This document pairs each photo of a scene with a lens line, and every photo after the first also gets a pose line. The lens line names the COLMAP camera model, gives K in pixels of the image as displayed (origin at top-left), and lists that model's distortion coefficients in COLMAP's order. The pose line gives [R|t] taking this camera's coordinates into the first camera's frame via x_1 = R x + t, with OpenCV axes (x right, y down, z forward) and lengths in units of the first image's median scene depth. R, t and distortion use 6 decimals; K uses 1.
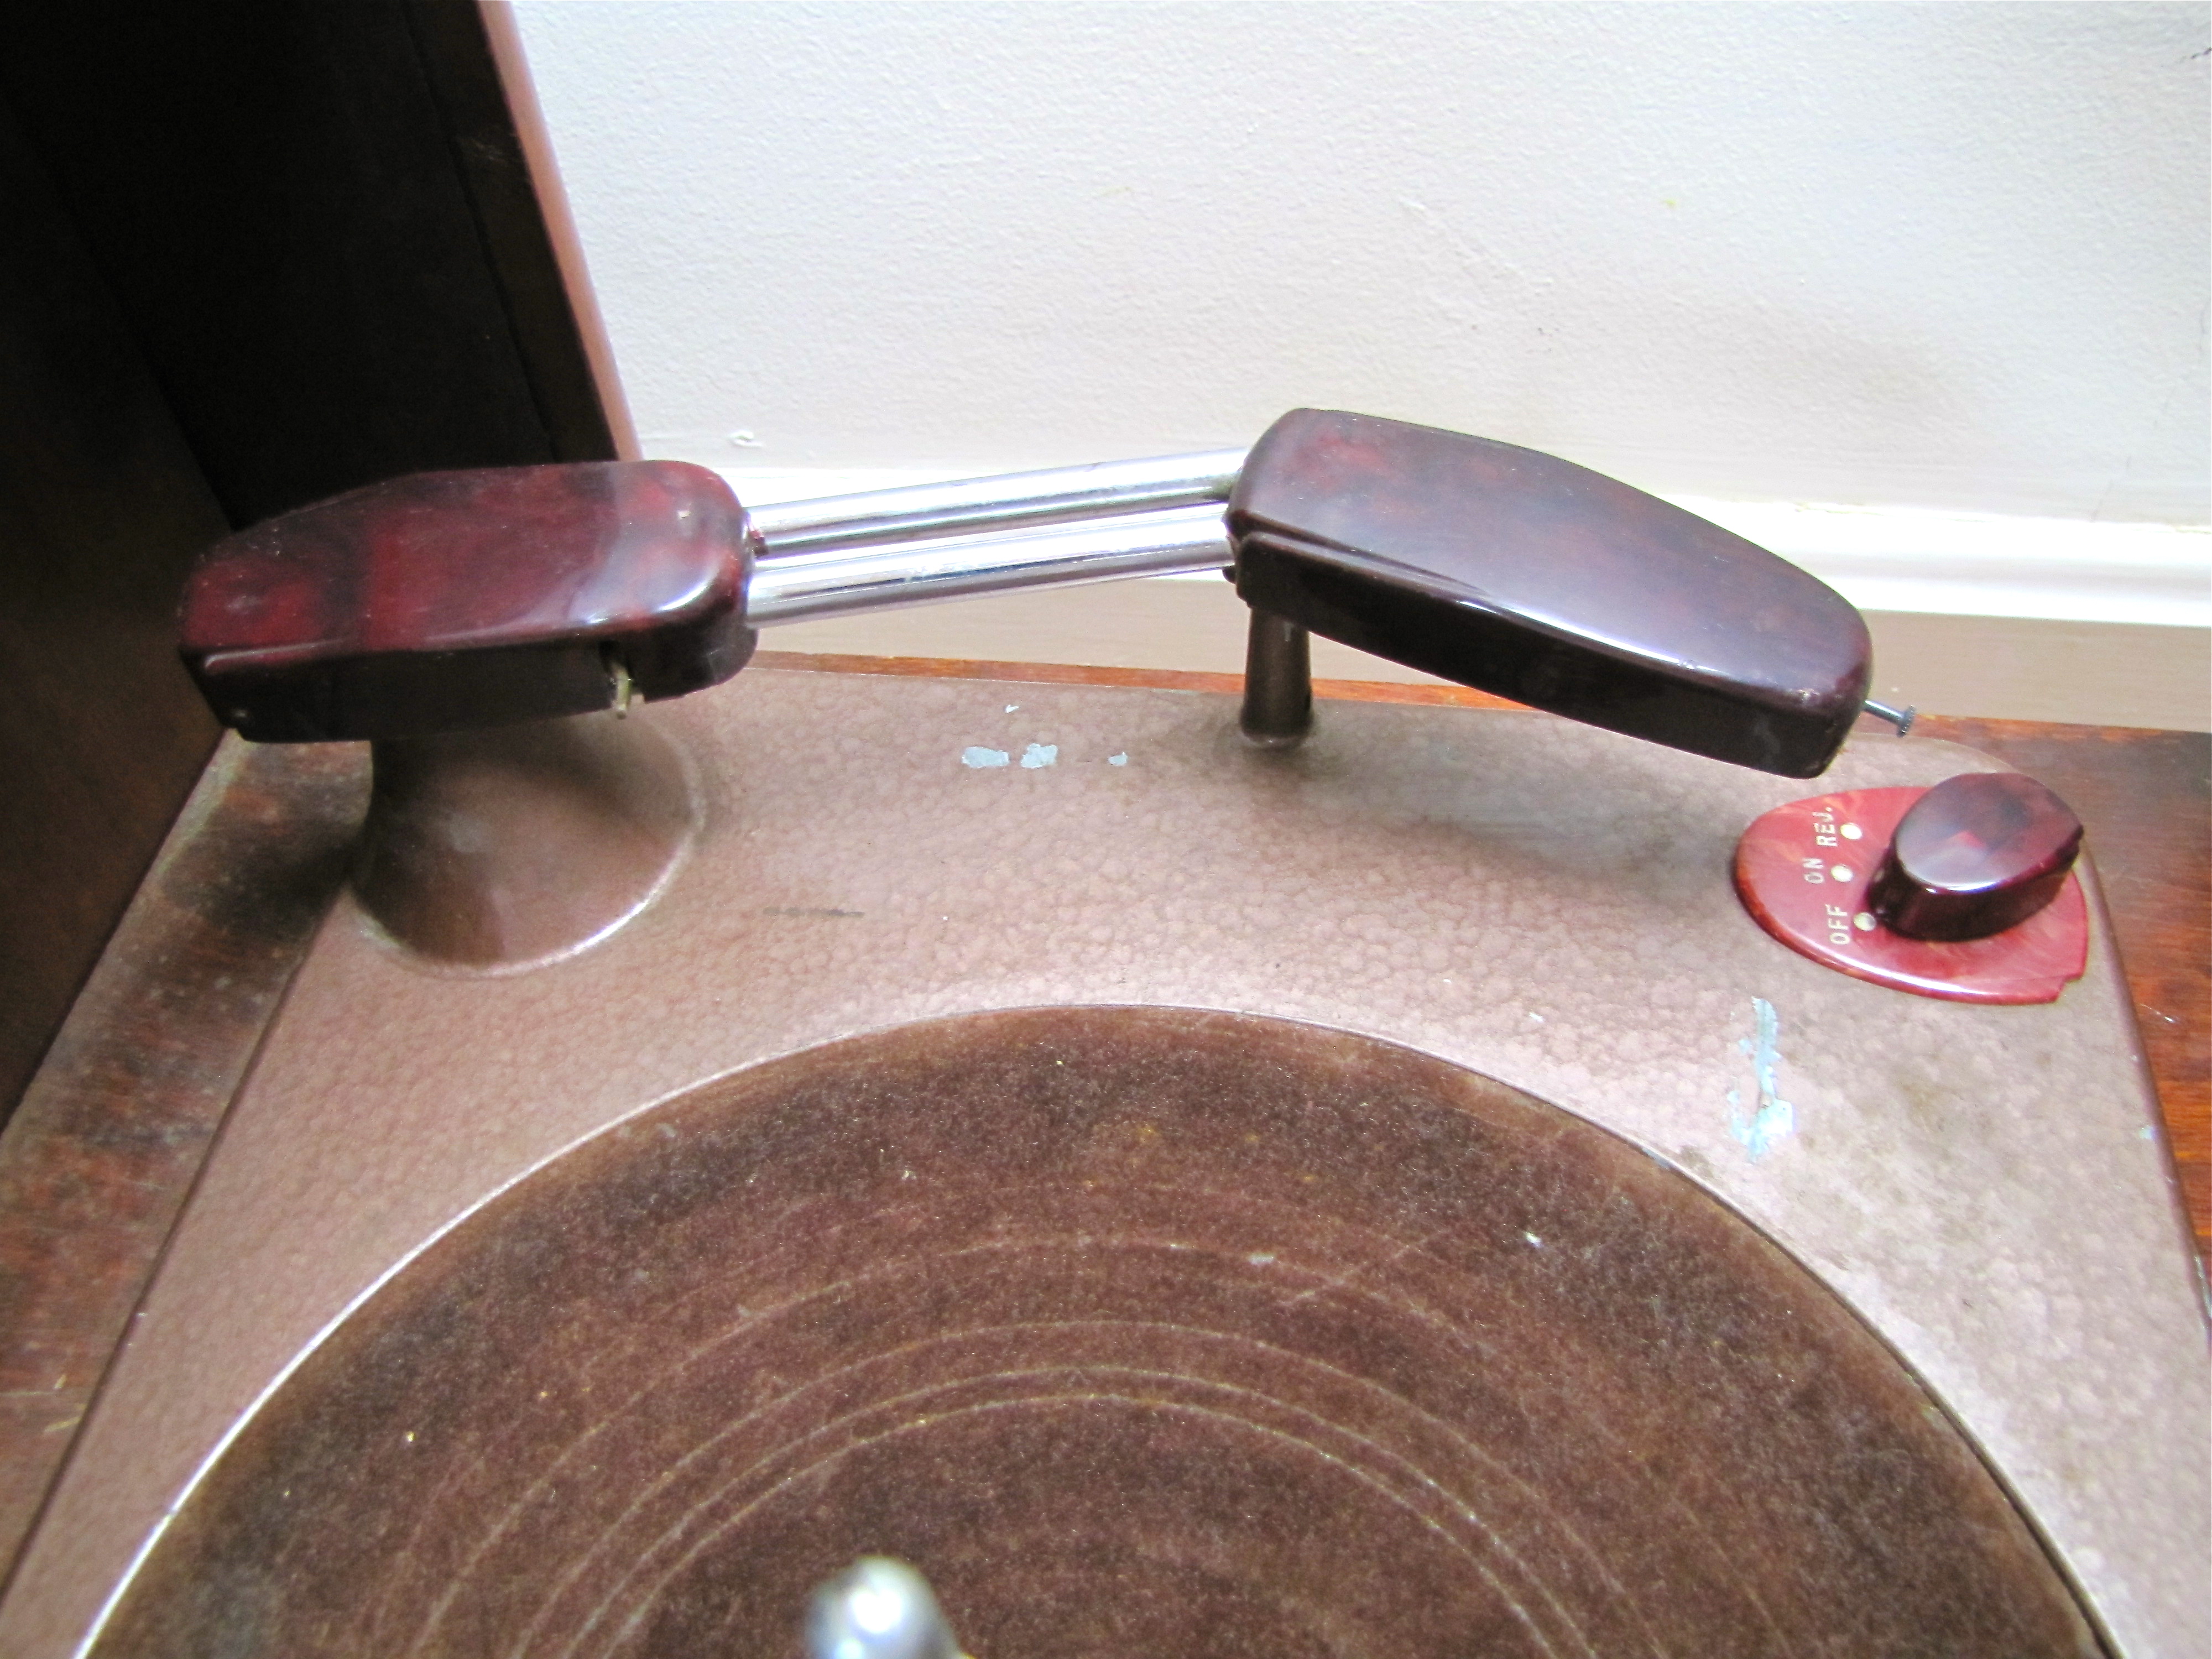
lens RADIAL K [[1818.1, 0, 1101.1], [0, 1818.1, 806.3], [0, 0, 1]] dist [-0.147450, 0.038943]
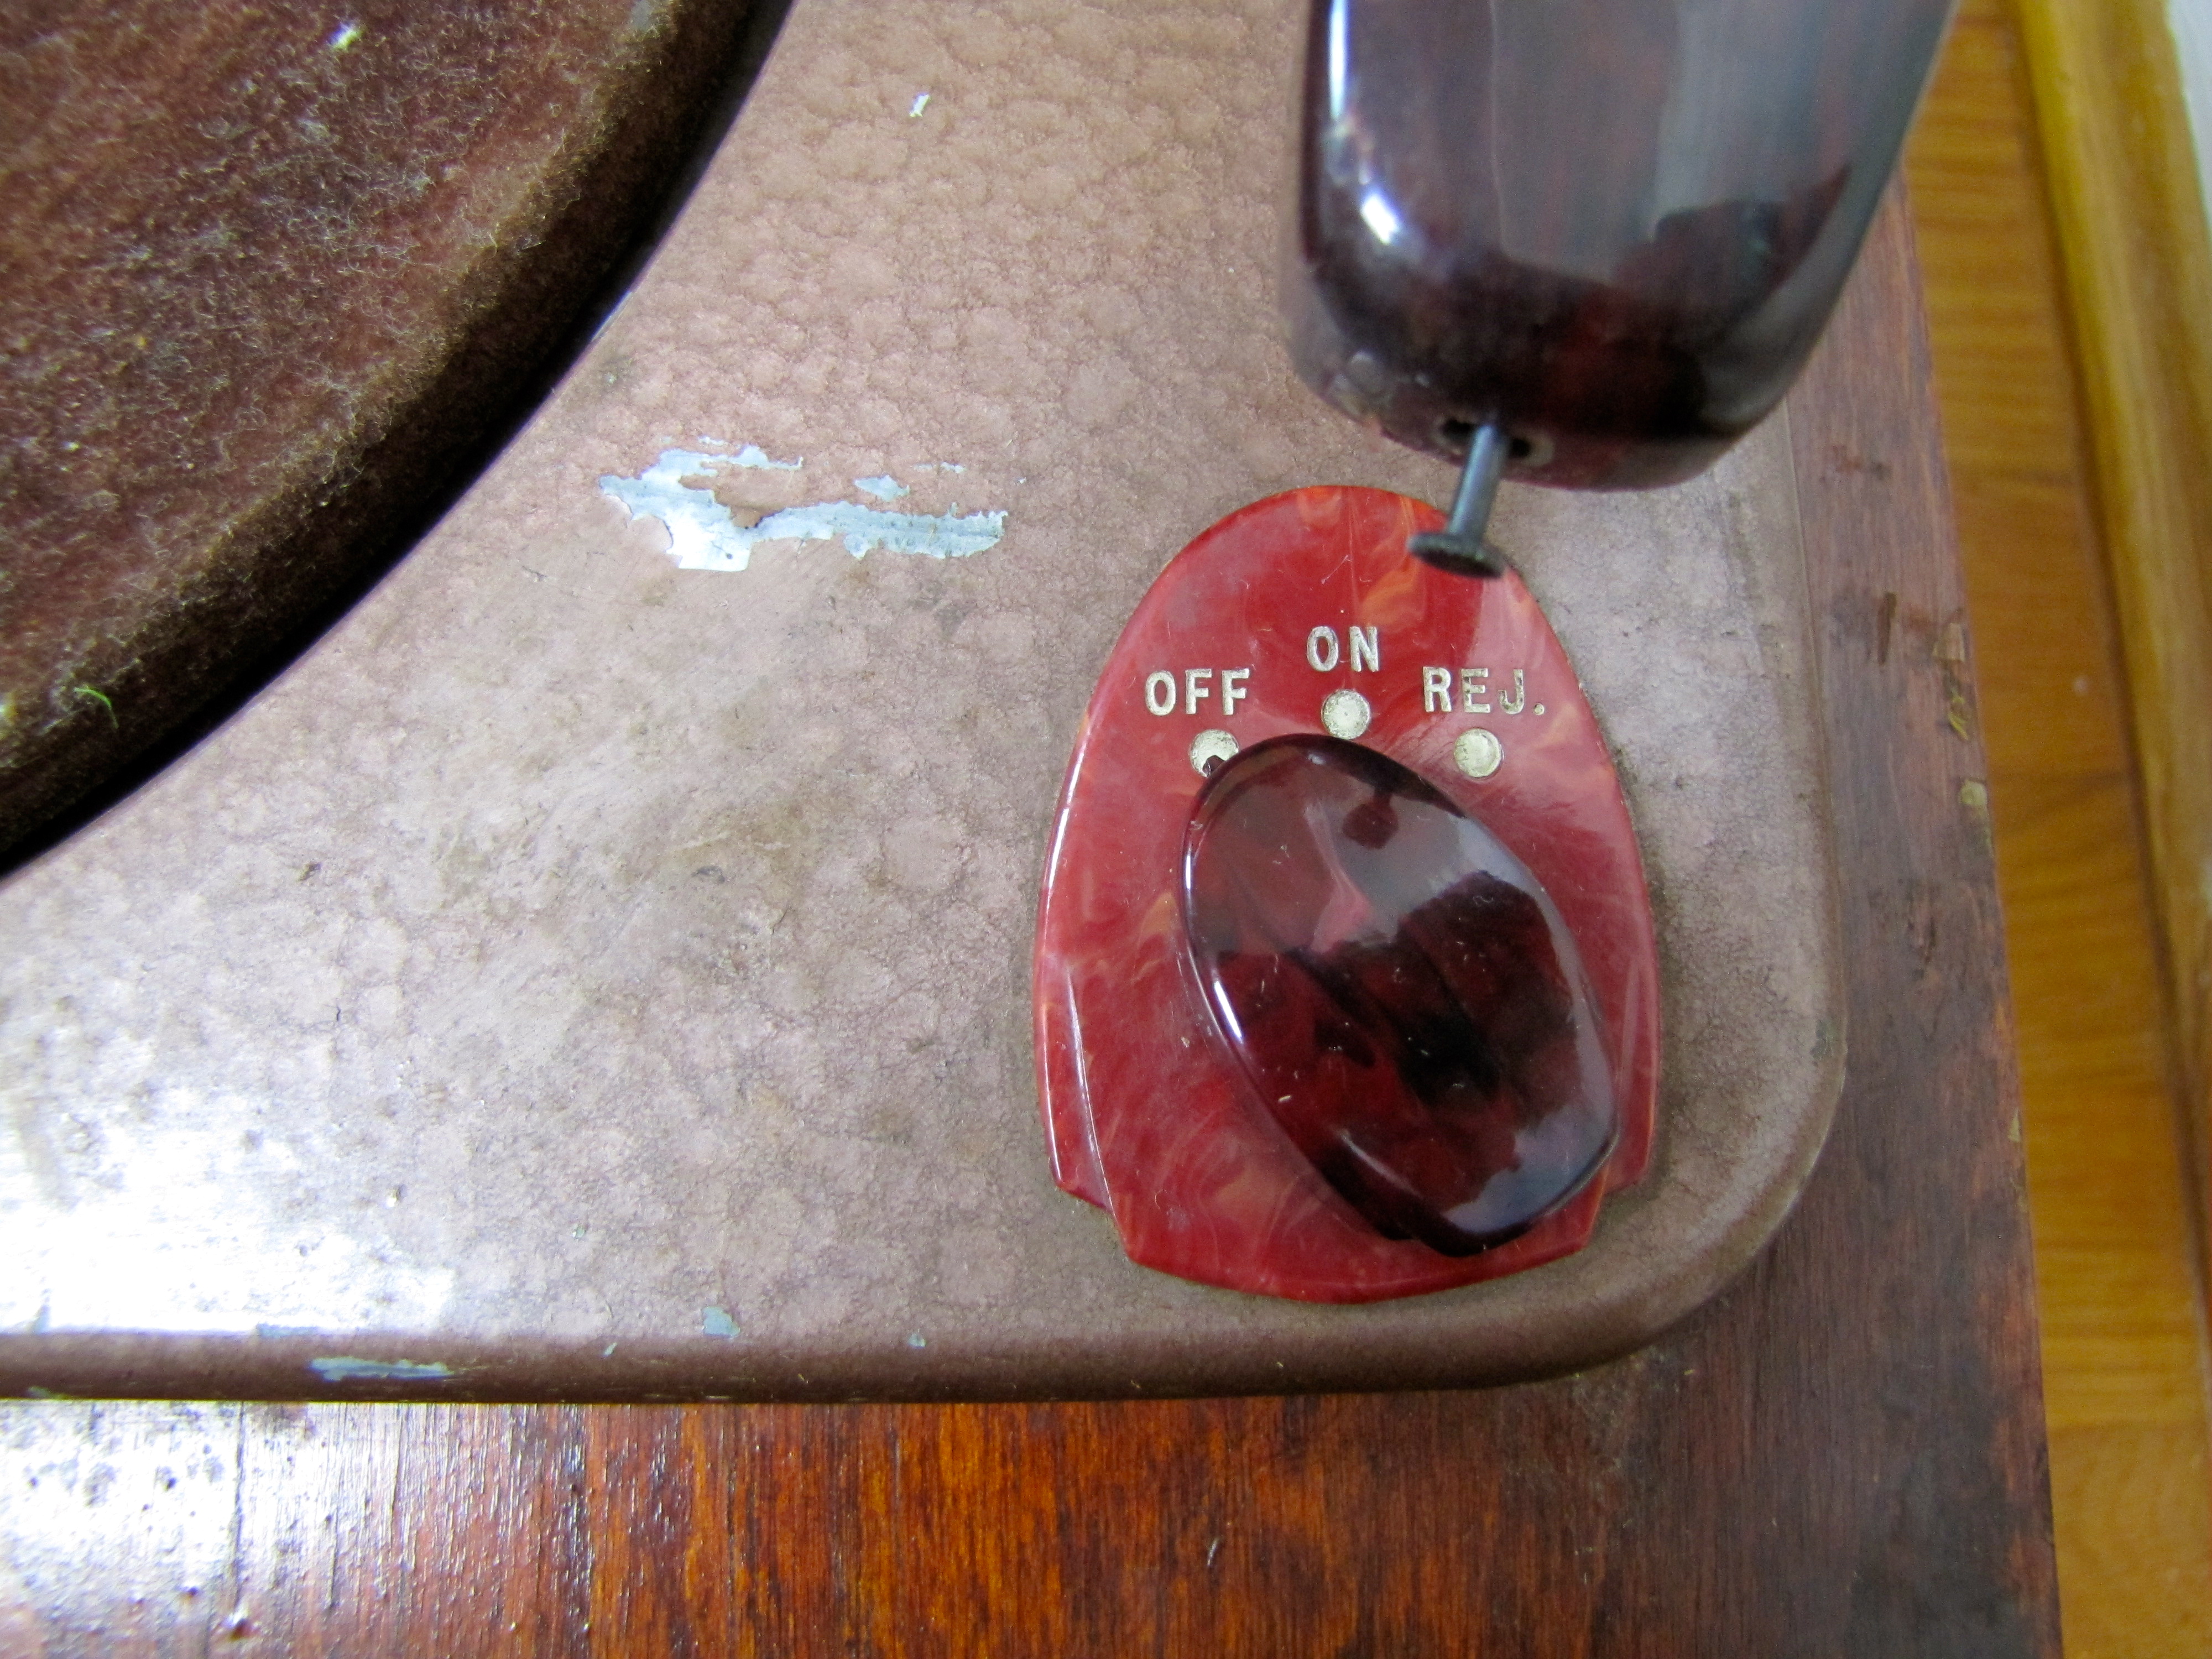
lens RADIAL K [[1818.1, 0, 1092.7], [0, 1818.1, 820.1], [0, 0, 1]] dist [-0.147450, 0.038943]
pose [[0.147687, 0.982265, -0.115516, 0.586642], [-0.757041, 0.187431, 0.625906, -0.224210], [0.636457, -0.004988, 0.771296, 0.753030]]
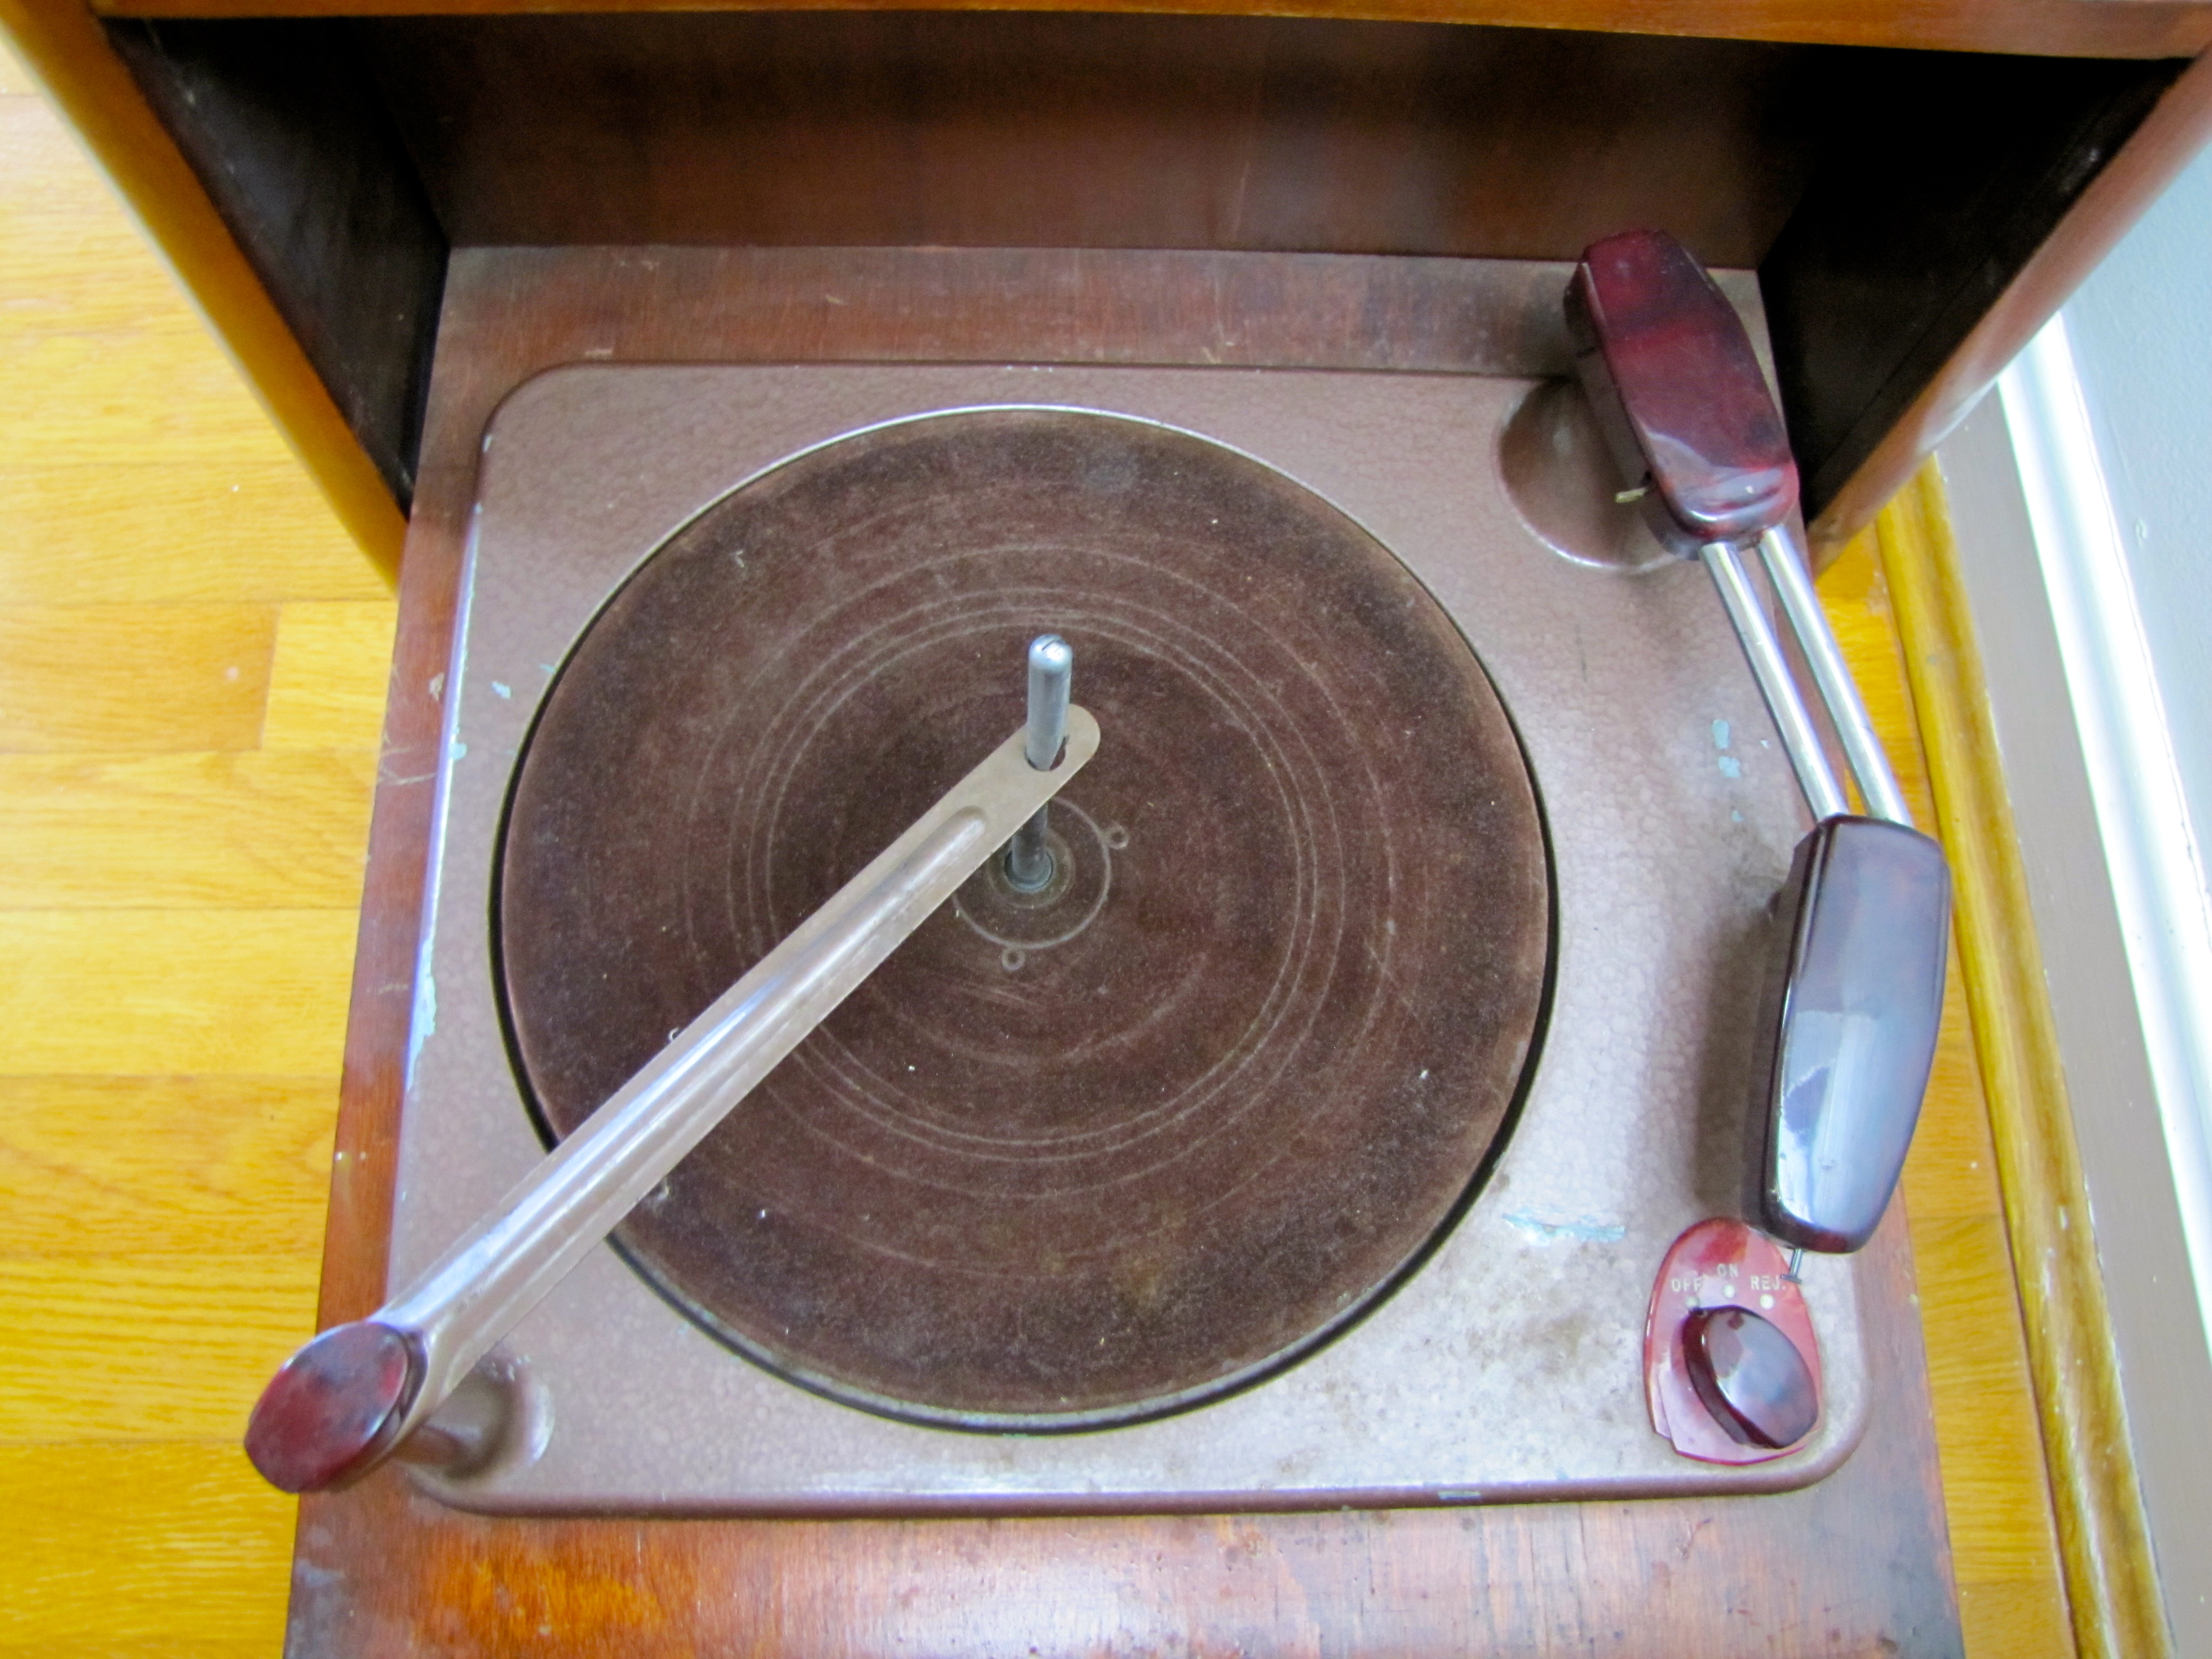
lens RADIAL K [[1818.1, 0, 1189.7], [0, 1818.1, 855.3], [0, 0, 1]] dist [-0.147450, 0.038943]
pose [[0.145290, 0.957409, -0.249515, 0.453960], [-0.804200, 0.261182, 0.533898, -0.586512], [0.576328, 0.123090, 0.807896, -0.599771]]
